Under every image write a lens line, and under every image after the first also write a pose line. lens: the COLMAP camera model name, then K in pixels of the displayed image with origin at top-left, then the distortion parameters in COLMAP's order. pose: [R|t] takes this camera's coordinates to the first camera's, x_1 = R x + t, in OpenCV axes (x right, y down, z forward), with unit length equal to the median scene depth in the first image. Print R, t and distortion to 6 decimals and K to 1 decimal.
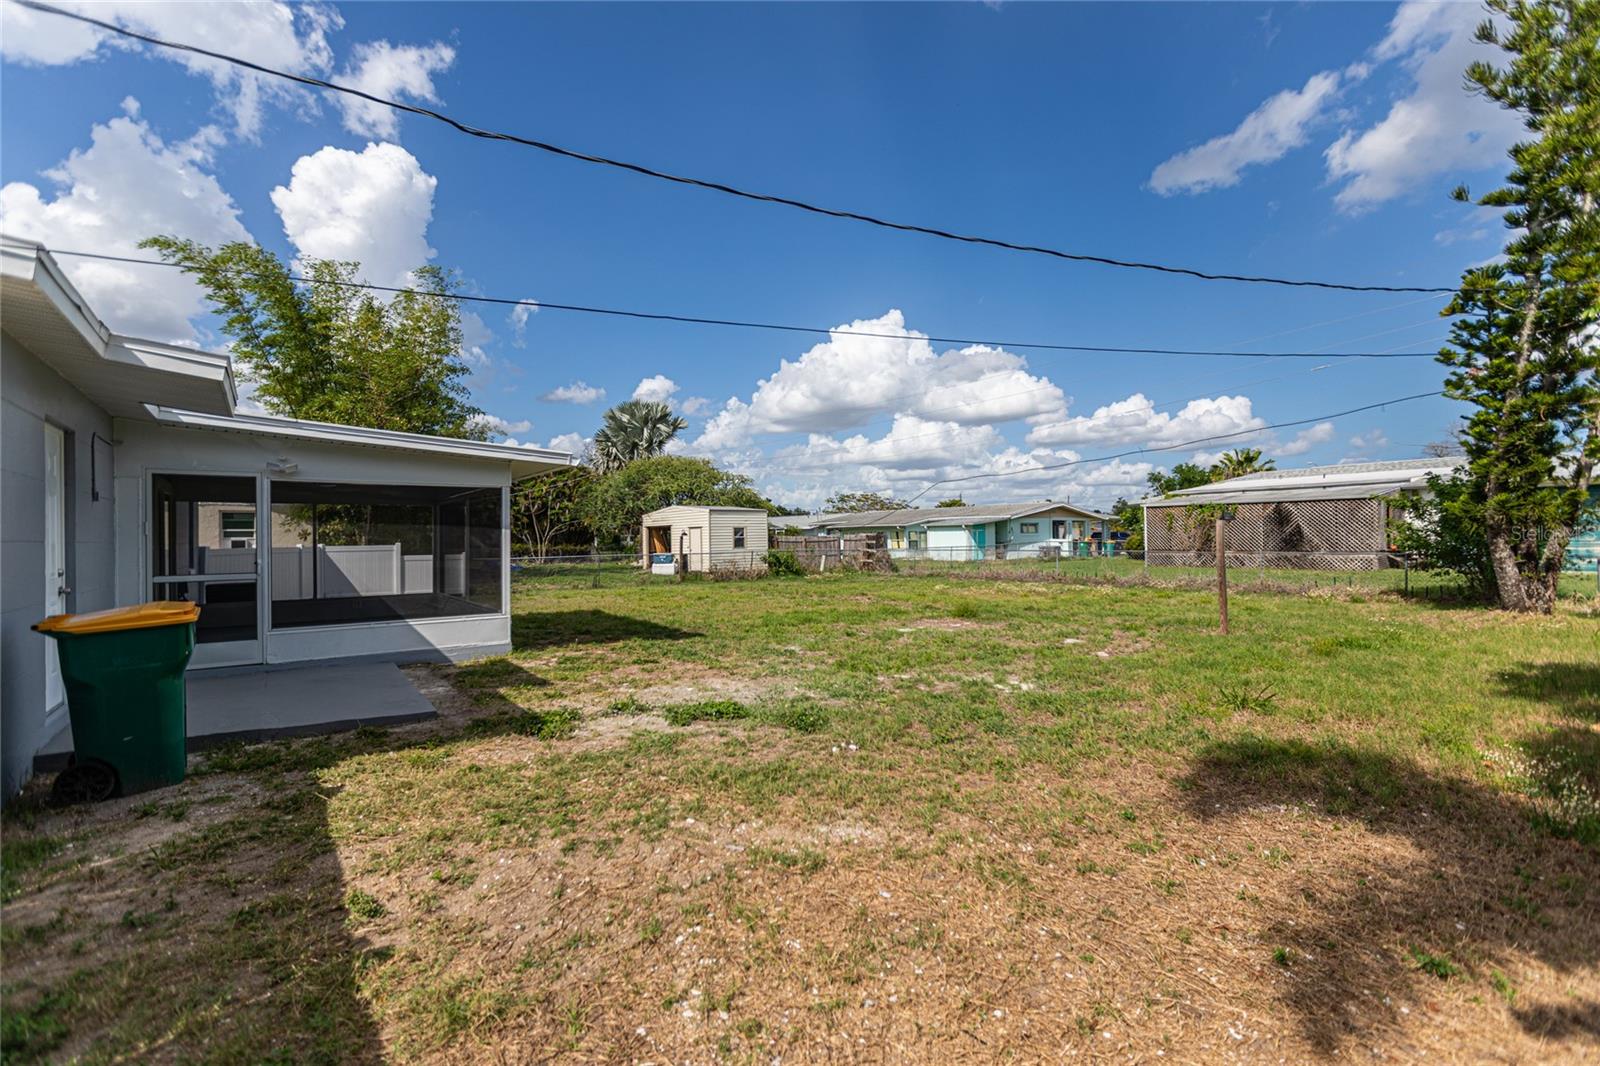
lens RADIAL K [[688.7, 0, 799.4], [0, 688.7, 507.9], [0, 0, 1]] dist [-0.001680, -0.000375]
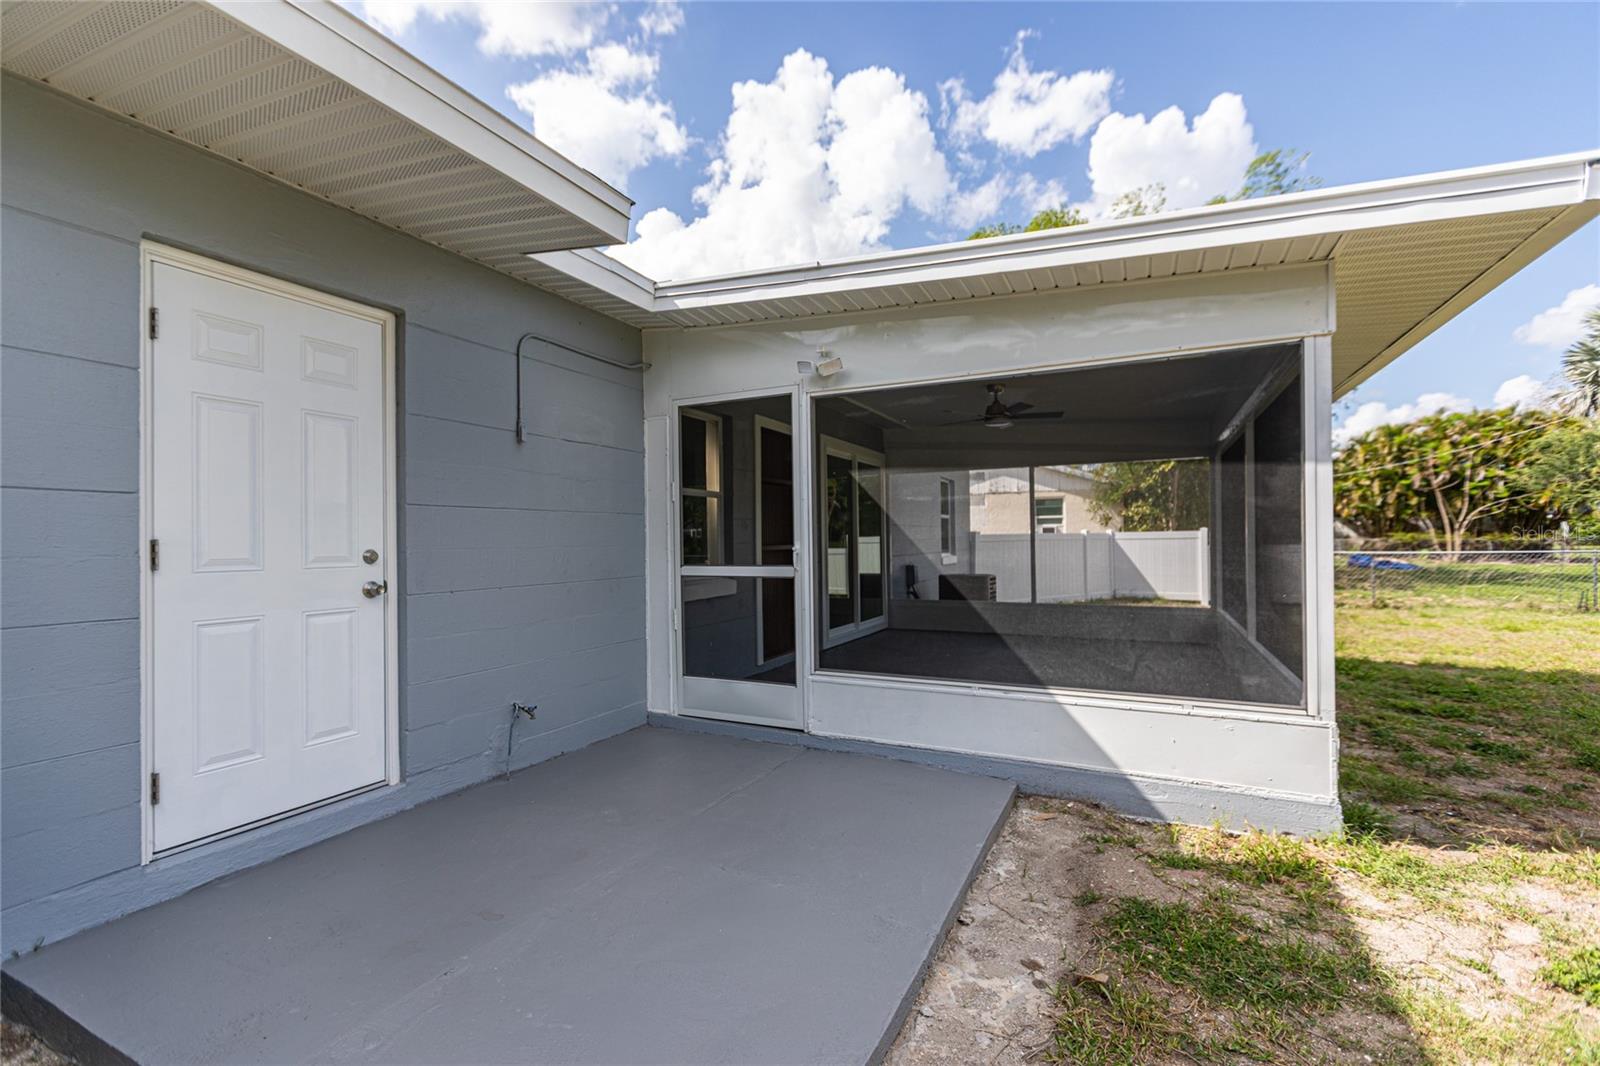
lens RADIAL K [[700.9, 0, 800.0], [0, 700.9, 533.0], [0, 0, 1]] dist [0.000258, 0.000161]
pose [[0.446604, 0.001341, -0.894731, -0.066798], [0.043671, 0.998774, 0.023295, 0.013205], [0.893666, -0.049477, 0.445998, 0.179401]]
